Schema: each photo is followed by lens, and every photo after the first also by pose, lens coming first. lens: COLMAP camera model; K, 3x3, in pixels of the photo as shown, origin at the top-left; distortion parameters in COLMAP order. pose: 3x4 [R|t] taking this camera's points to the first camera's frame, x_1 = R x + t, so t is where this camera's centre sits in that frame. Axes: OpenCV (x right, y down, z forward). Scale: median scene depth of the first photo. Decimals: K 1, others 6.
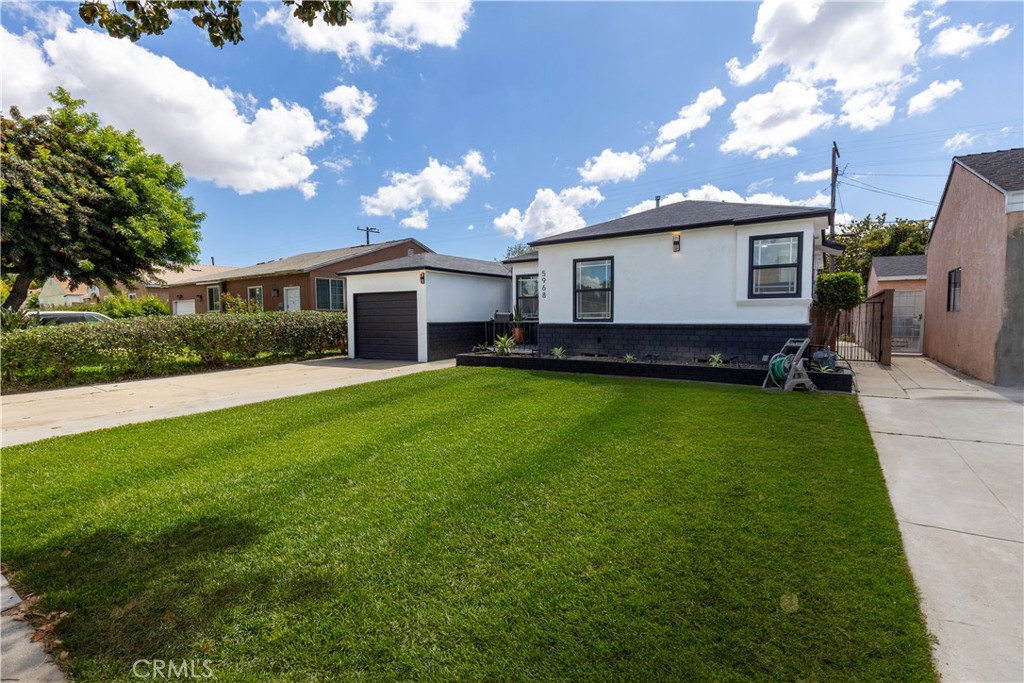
lens RADIAL K [[463.9, 0, 504.1], [0, 463.9, 340.3], [0, 0, 1]] dist [0.012931, -0.000612]
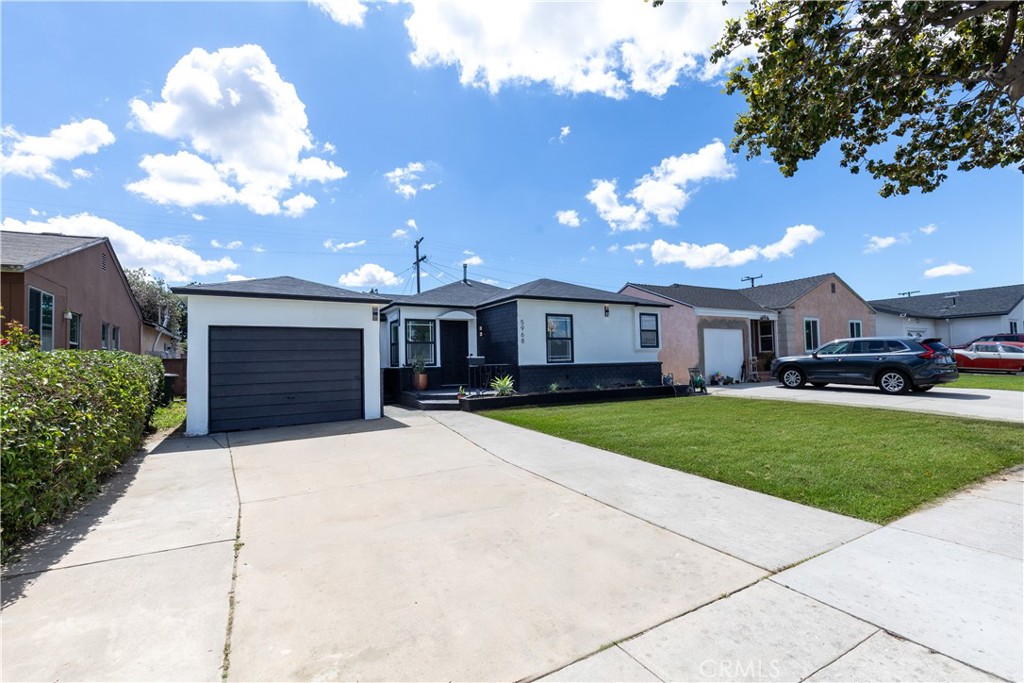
lens RADIAL K [[461.0, 0, 499.6], [0, 461.0, 342.0], [0, 0, 1]] dist [0.015149, 0.000153]
pose [[0.438816, 0.037783, 0.897782, -1.001153], [0.066747, 0.994985, -0.074498, -0.013437], [-0.896095, 0.092615, 0.434093, 0.569918]]
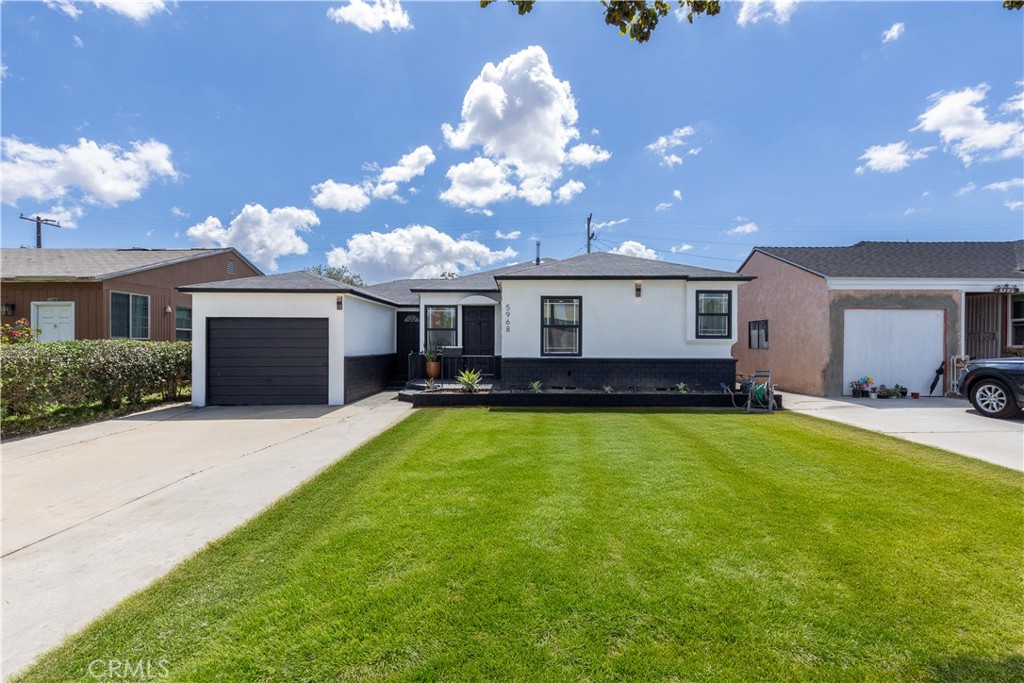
lens RADIAL K [[461.0, 0, 499.6], [0, 461.0, 342.0], [0, 0, 1]] dist [0.015149, 0.000153]
pose [[0.834104, 0.012552, 0.551464, -0.487709], [0.020162, 0.998379, -0.053219, -0.018755], [-0.551238, 0.055509, 0.832500, 0.195063]]
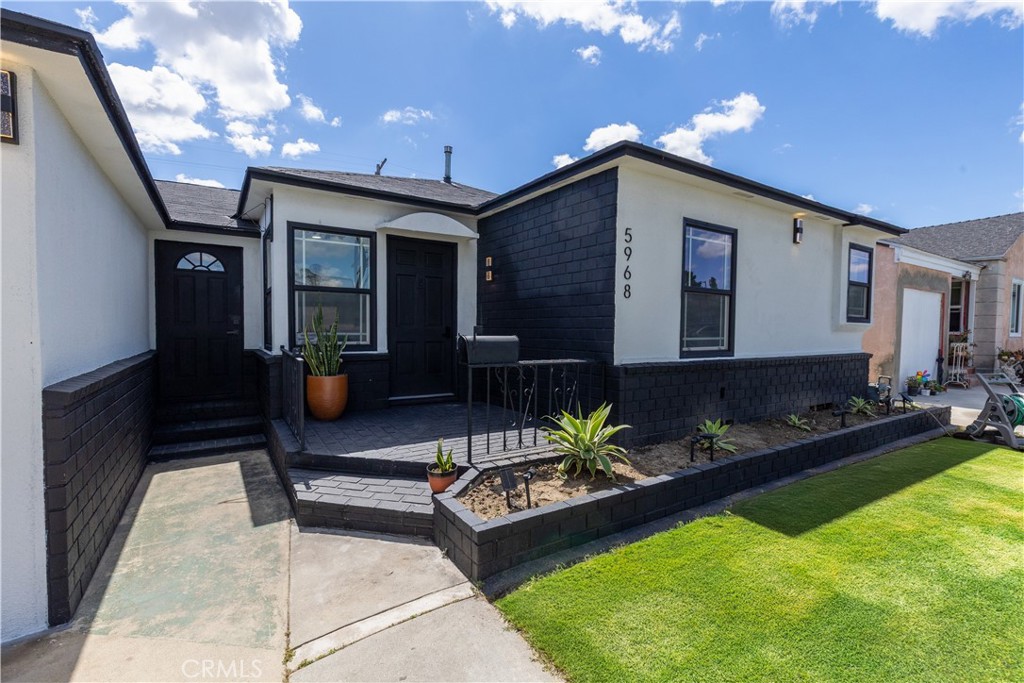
lens RADIAL K [[465.2, 0, 507.9], [0, 465.2, 346.3], [0, 0, 1]] dist [0.000775, 0.000007]
pose [[0.368790, -0.026519, 0.929134, -0.323061], [0.037020, 0.999219, 0.013825, -0.062932], [-0.928775, 0.029298, 0.369484, 0.979588]]
